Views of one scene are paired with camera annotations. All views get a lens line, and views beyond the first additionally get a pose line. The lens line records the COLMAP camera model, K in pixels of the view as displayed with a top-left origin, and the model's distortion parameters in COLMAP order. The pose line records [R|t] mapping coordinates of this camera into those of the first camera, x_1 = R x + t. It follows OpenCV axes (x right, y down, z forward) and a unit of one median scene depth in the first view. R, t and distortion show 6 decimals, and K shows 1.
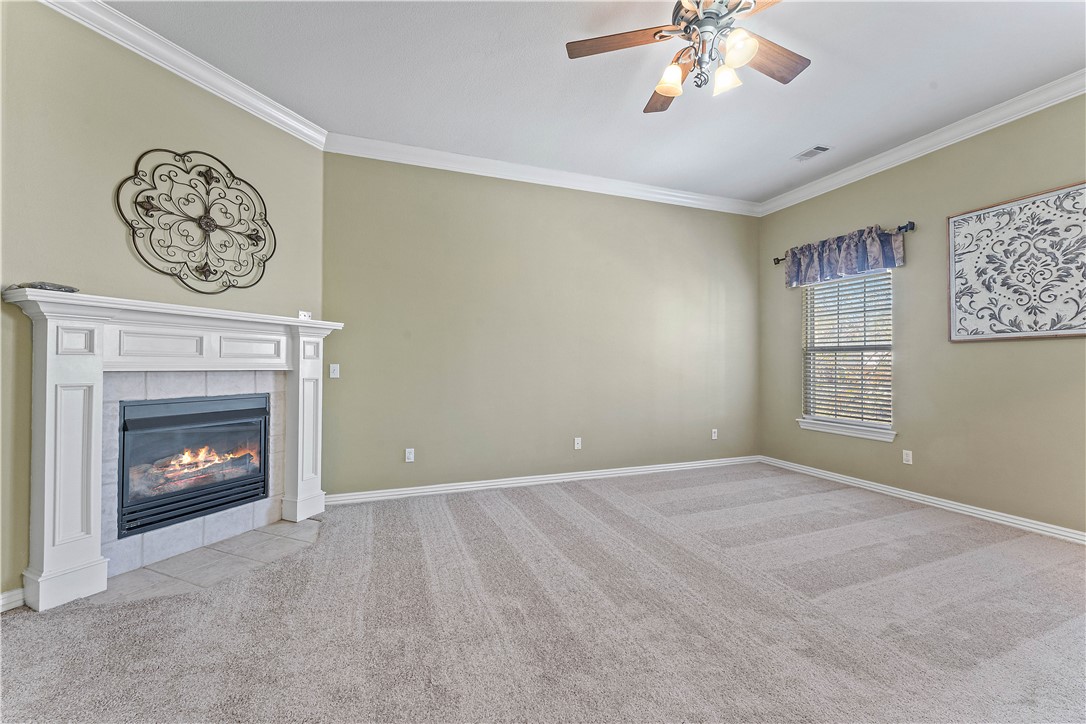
lens RADIAL K [[443.4, 0, 542.6], [0, 443.4, 362.1], [0, 0, 1]] dist [0.000613, 0.000265]
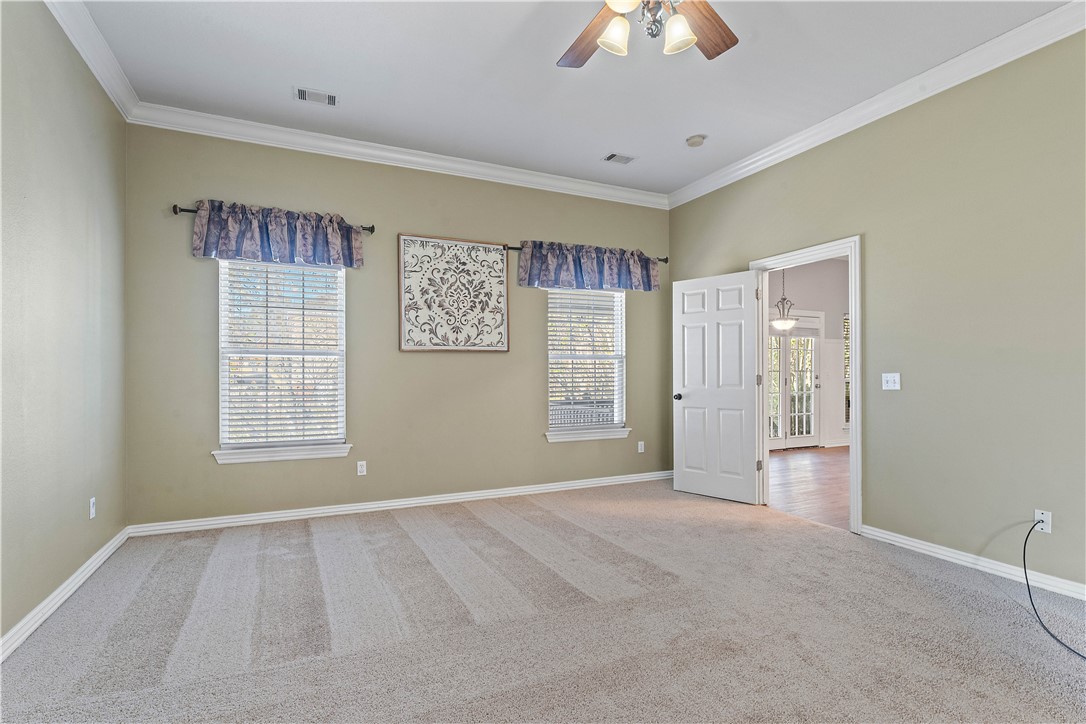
lens RADIAL K [[508.6, 0, 543.9], [0, 508.6, 375.5], [0, 0, 1]] dist [0.004784, 0.000128]
pose [[-0.060102, 0.000704, 0.998192, -0.378278], [0.000885, 0.999999, -0.000652, 0.017302], [-0.998192, 0.000844, -0.060103, 0.841507]]
